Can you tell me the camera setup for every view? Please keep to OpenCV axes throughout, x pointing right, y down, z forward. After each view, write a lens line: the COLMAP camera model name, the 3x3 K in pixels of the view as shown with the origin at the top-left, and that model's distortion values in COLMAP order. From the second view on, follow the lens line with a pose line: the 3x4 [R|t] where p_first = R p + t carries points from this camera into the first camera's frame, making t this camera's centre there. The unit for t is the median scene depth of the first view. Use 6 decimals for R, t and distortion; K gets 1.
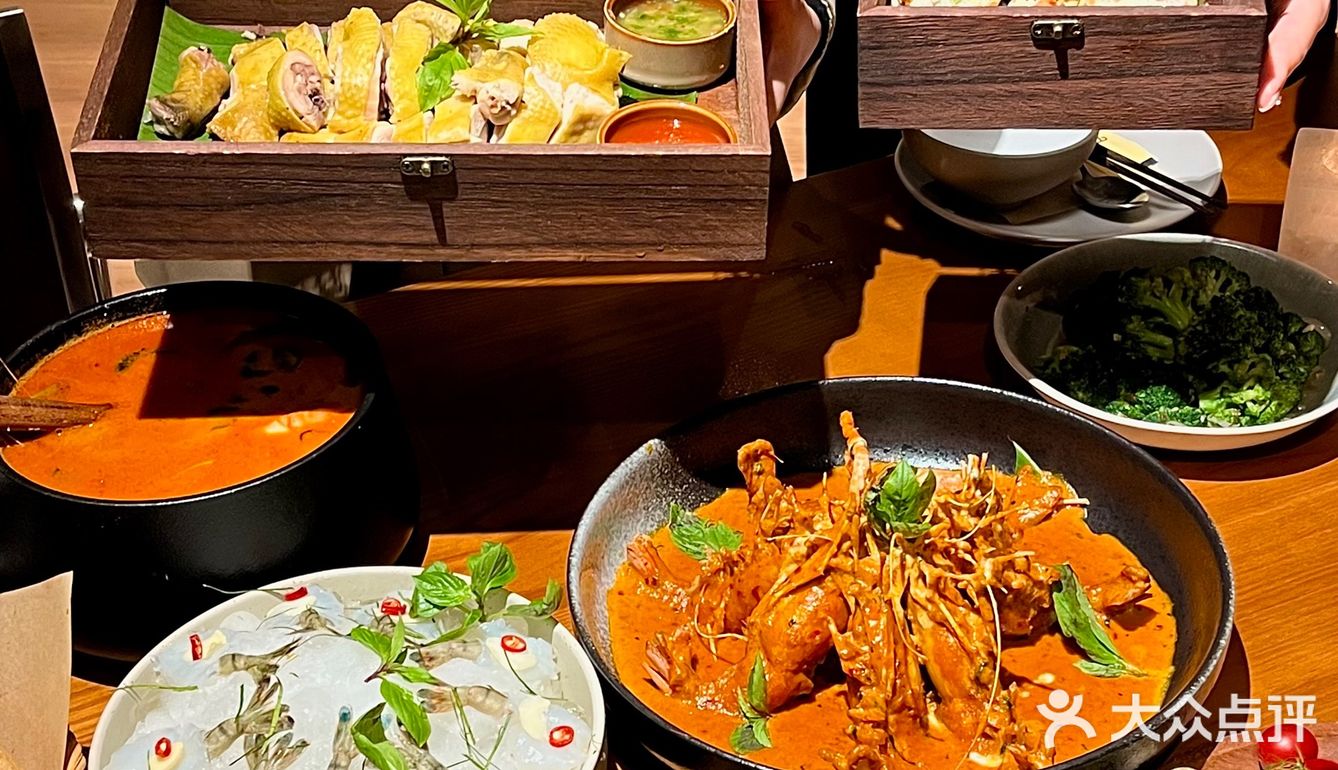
lens RADIAL K [[1931.1, 0, 669.0], [0, 1931.1, 385.0], [0, 0, 1]] dist [0.148554, -0.108735]
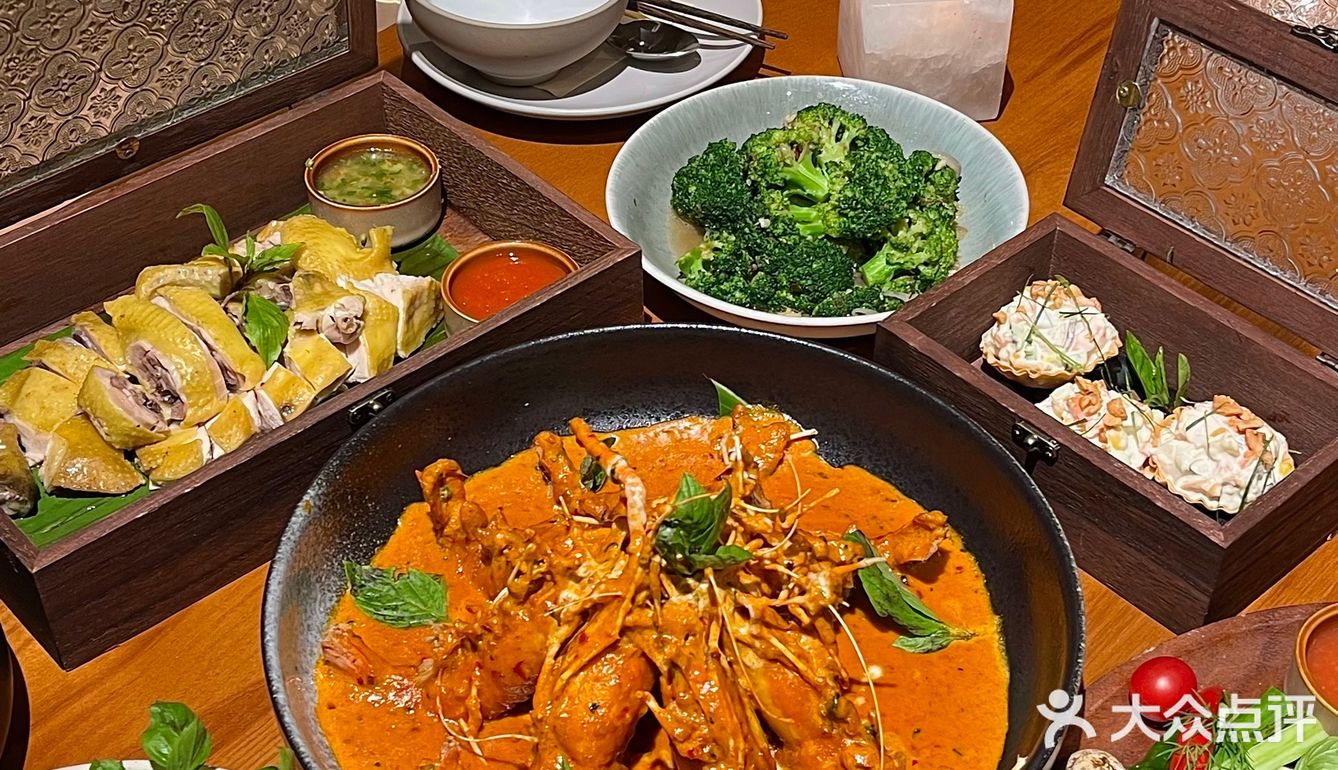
lens RADIAL K [[1931.1, 0, 669.0], [0, 1931.1, 385.0], [0, 0, 1]] dist [0.148554, -0.108735]
pose [[0.926180, -0.235659, 0.294371, -0.106195], [0.205601, 0.970009, 0.129659, -0.097281], [-0.316098, -0.059565, 0.946855, 0.244573]]
